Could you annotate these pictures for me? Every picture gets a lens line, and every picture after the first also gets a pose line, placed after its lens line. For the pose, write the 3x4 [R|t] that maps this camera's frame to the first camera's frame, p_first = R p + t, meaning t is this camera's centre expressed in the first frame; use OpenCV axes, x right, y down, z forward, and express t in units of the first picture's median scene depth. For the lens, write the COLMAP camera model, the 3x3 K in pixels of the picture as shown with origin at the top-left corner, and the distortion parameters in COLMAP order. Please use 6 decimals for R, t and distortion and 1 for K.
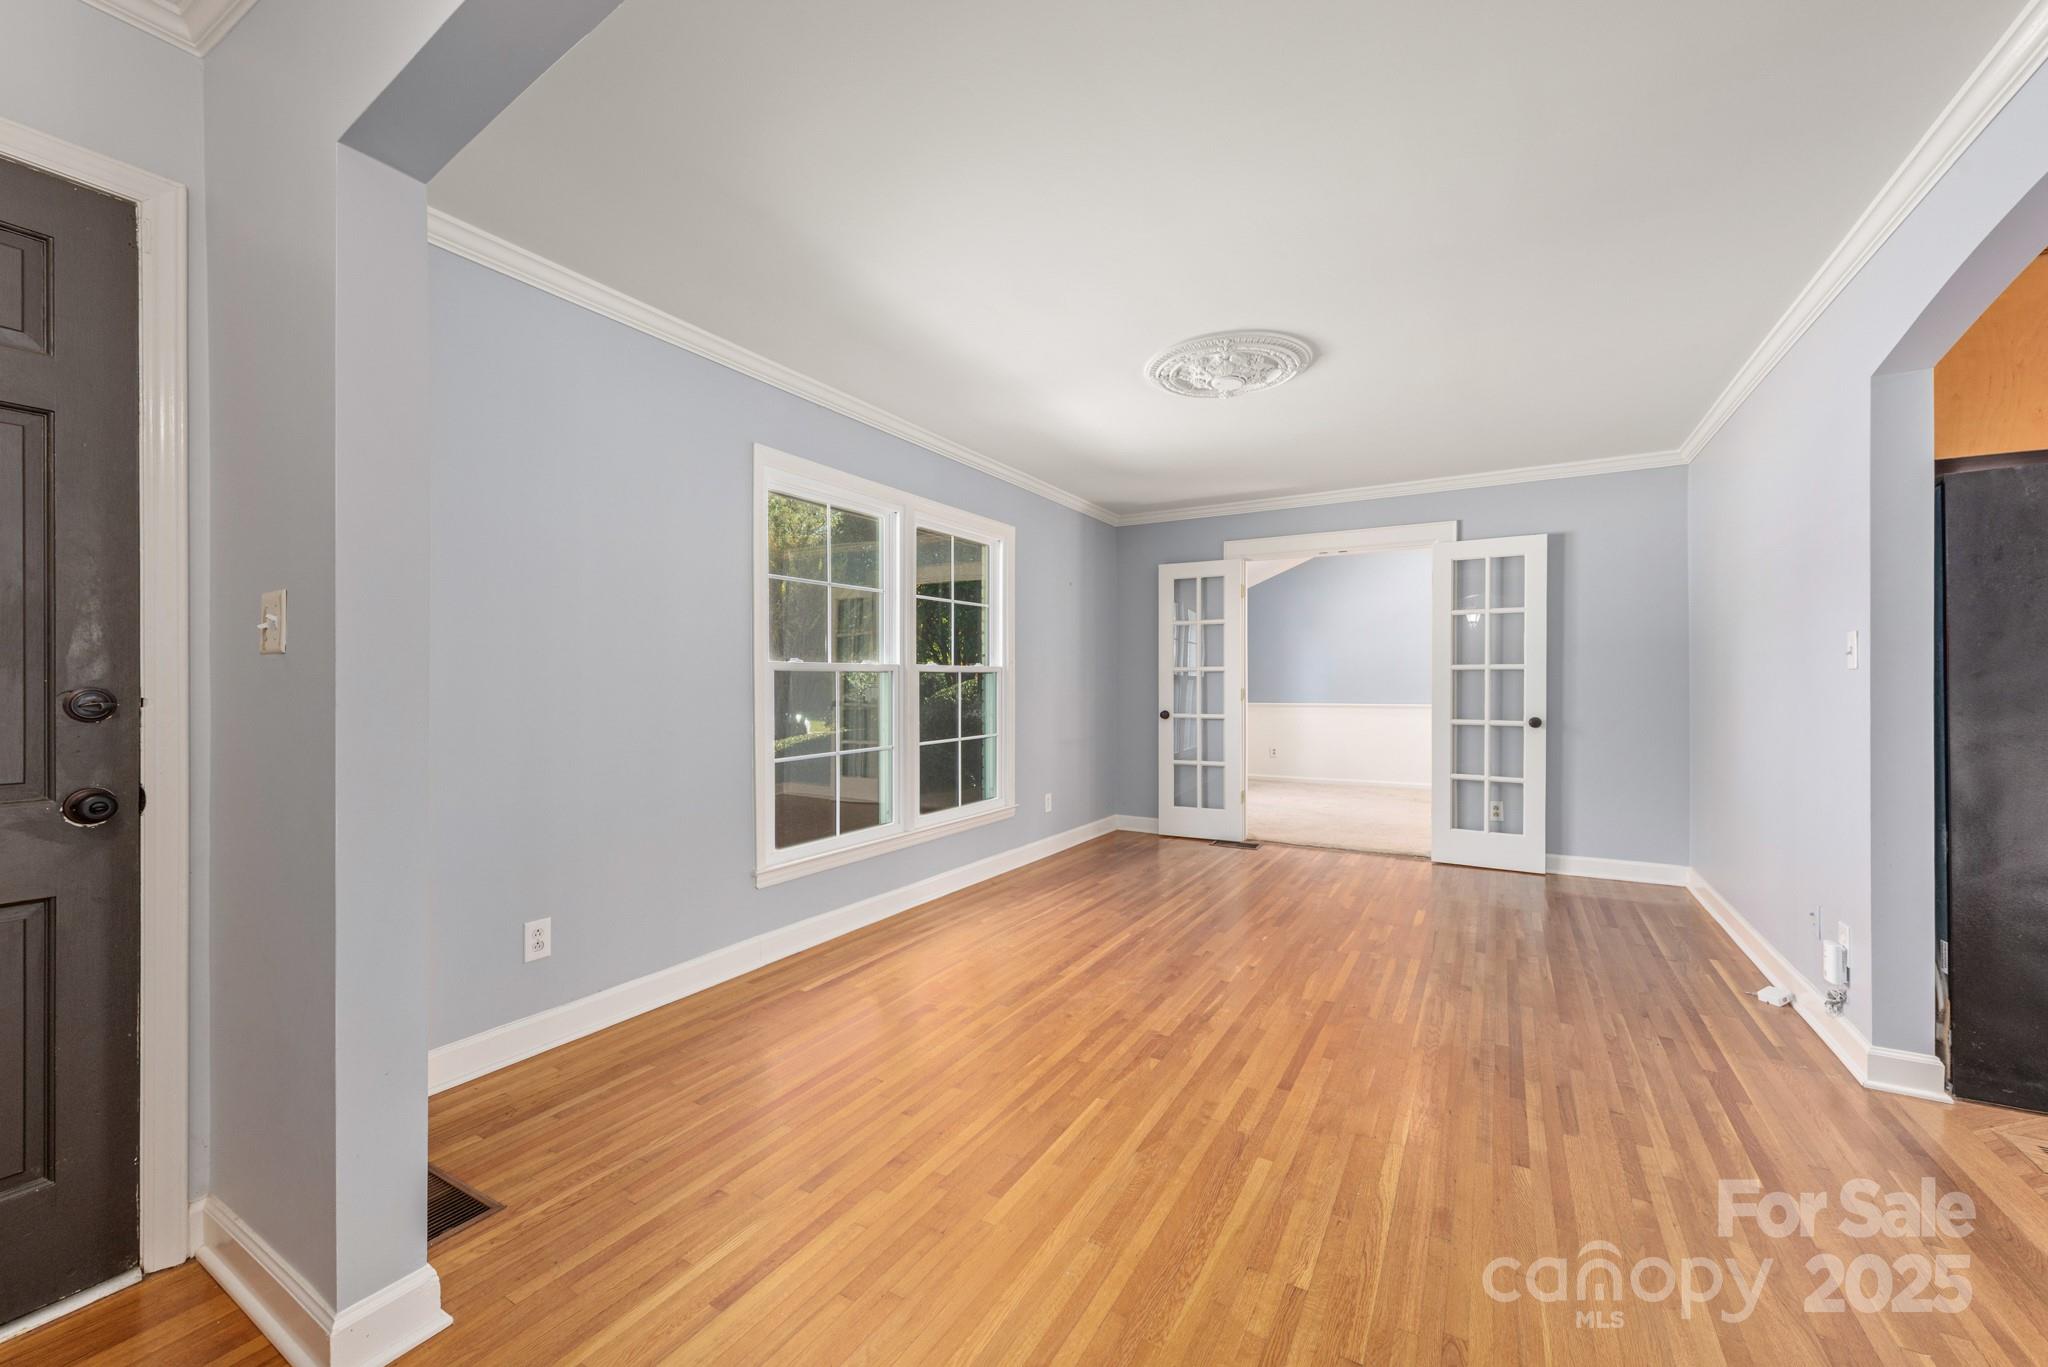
lens RADIAL K [[796.6, 0, 1034.7], [0, 796.6, 681.9], [0, 0, 1]] dist [0.008655, -0.001442]
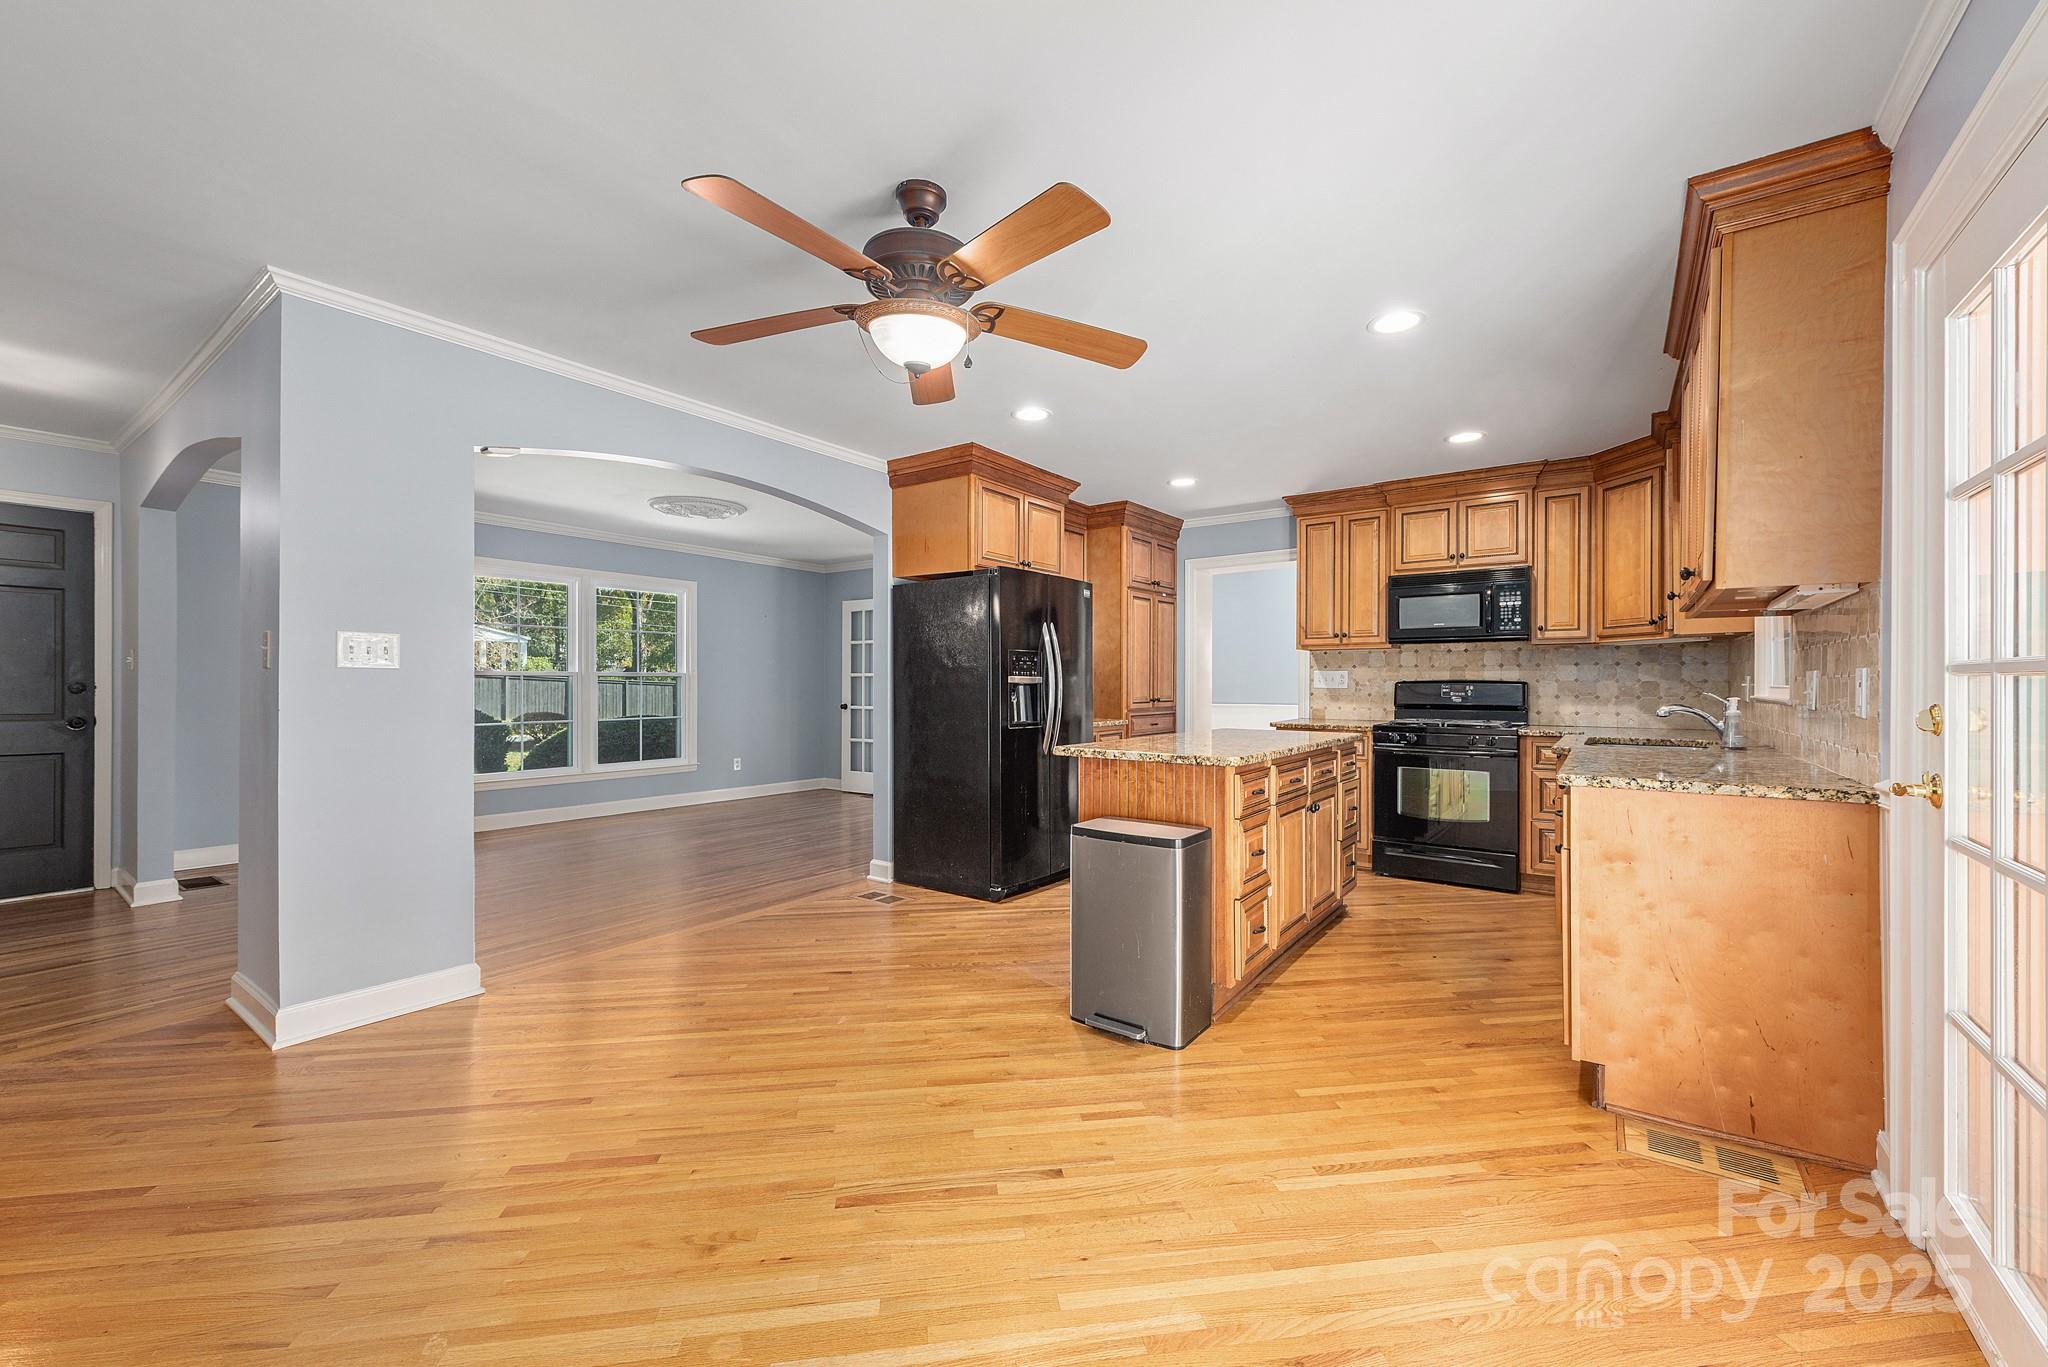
lens RADIAL K [[796.6, 0, 1027.9], [0, 796.6, 683.1], [0, 0, 1]] dist [0.008655, -0.001442]
pose [[0.994758, 0.001896, -0.102244, 0.964178], [-0.002250, 0.999992, -0.003351, 0.004830], [0.102237, 0.003563, 0.994754, -0.583886]]
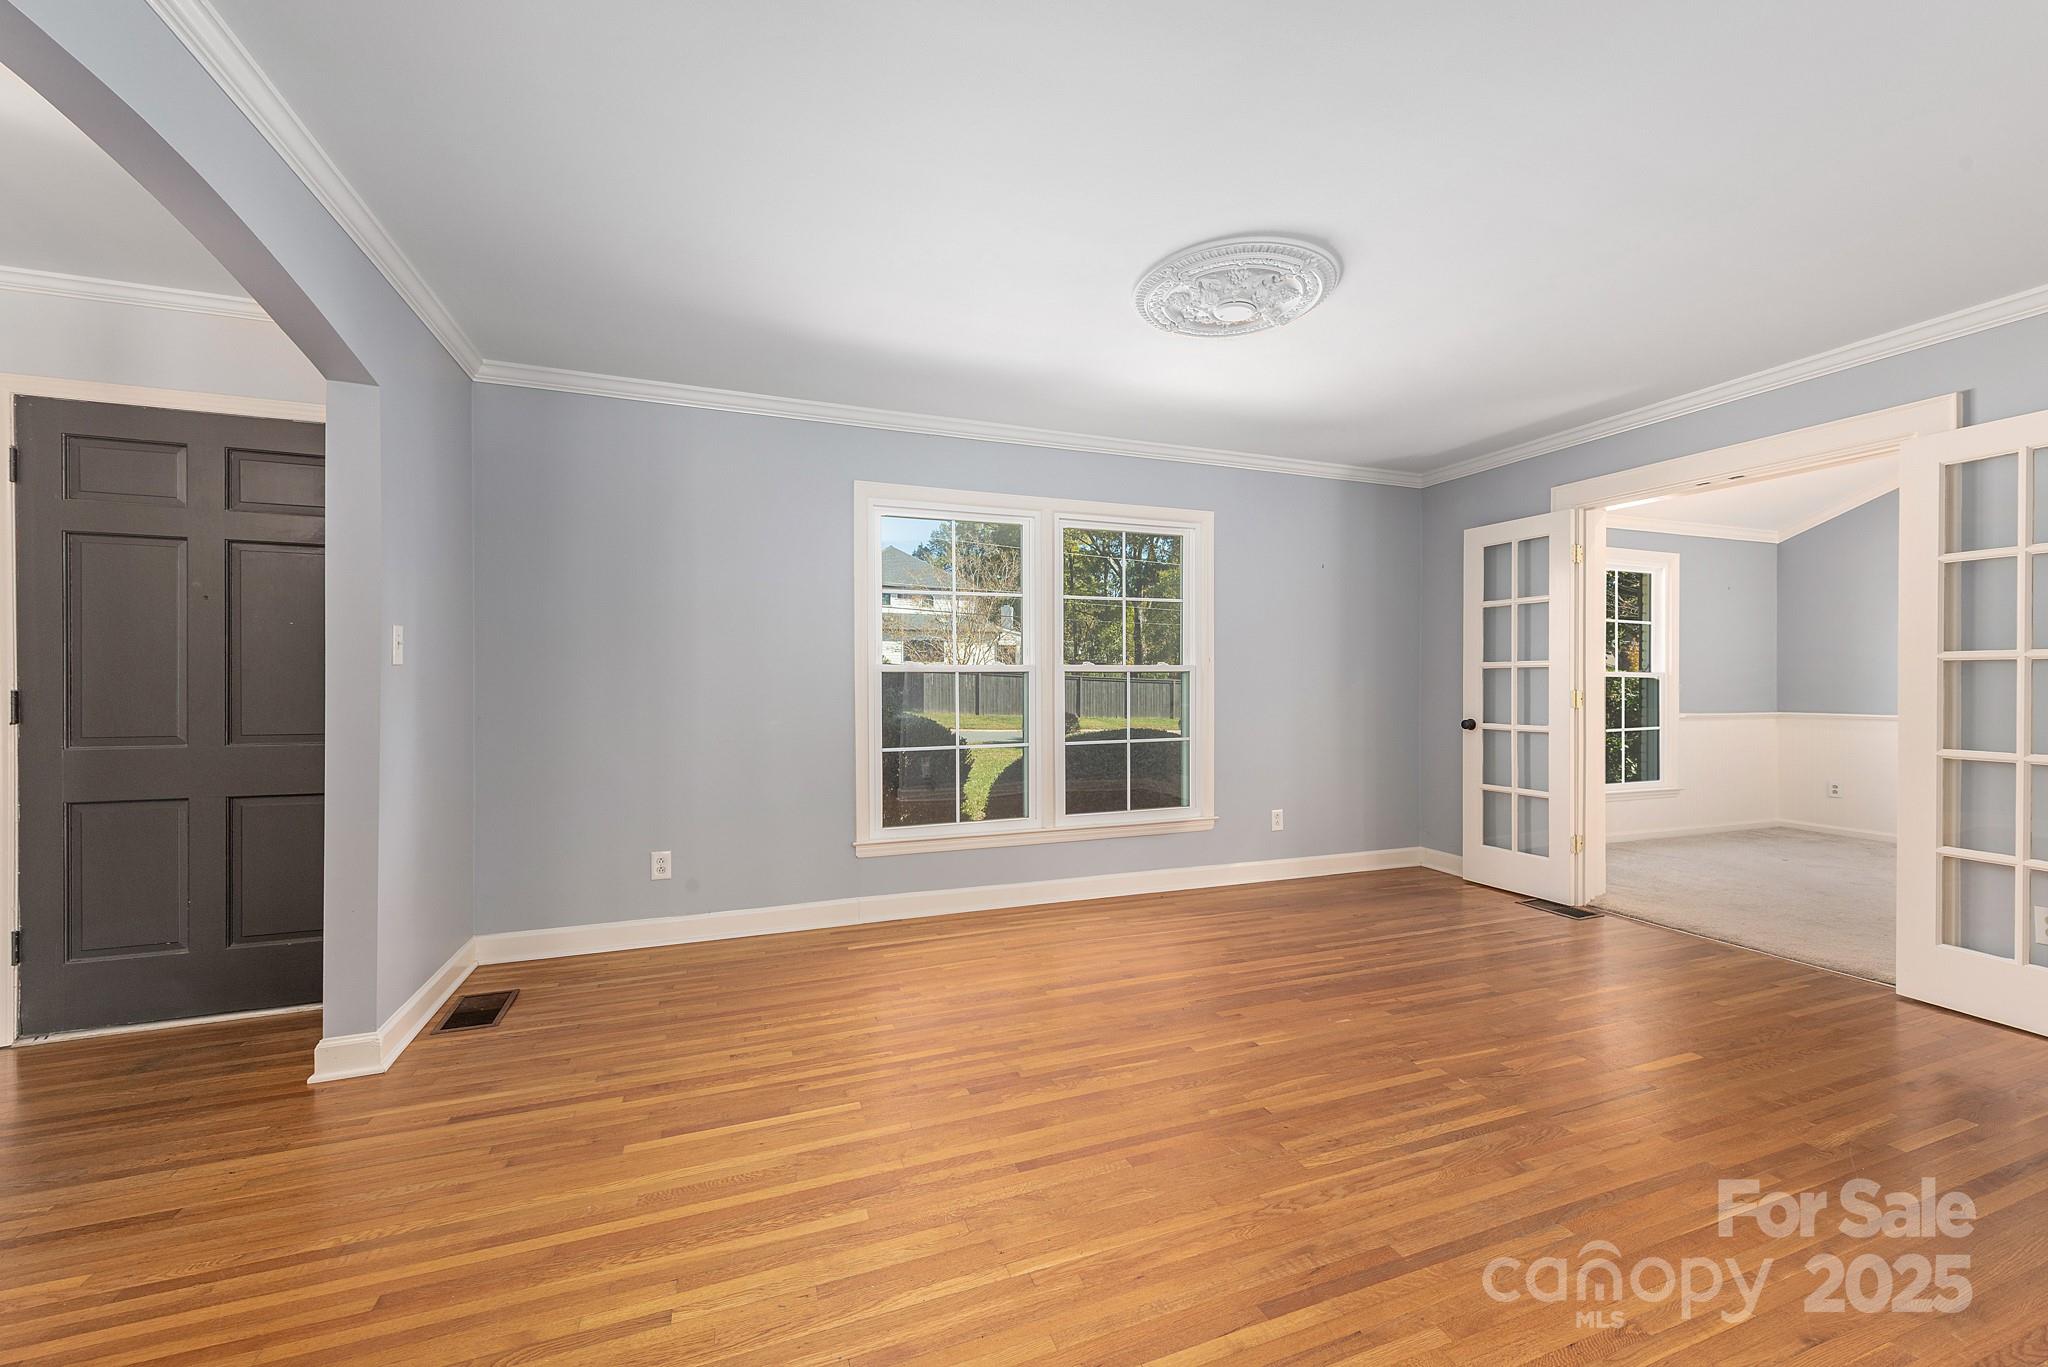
lens RADIAL K [[796.6, 0, 1037.8], [0, 796.6, 681.7], [0, 0, 1]] dist [0.008655, -0.001442]
pose [[0.774839, 0.000548, -0.632158, 0.497714], [0.000847, 0.999998, 0.001905, -0.002586], [0.632158, -0.002011, 0.774837, 0.208631]]
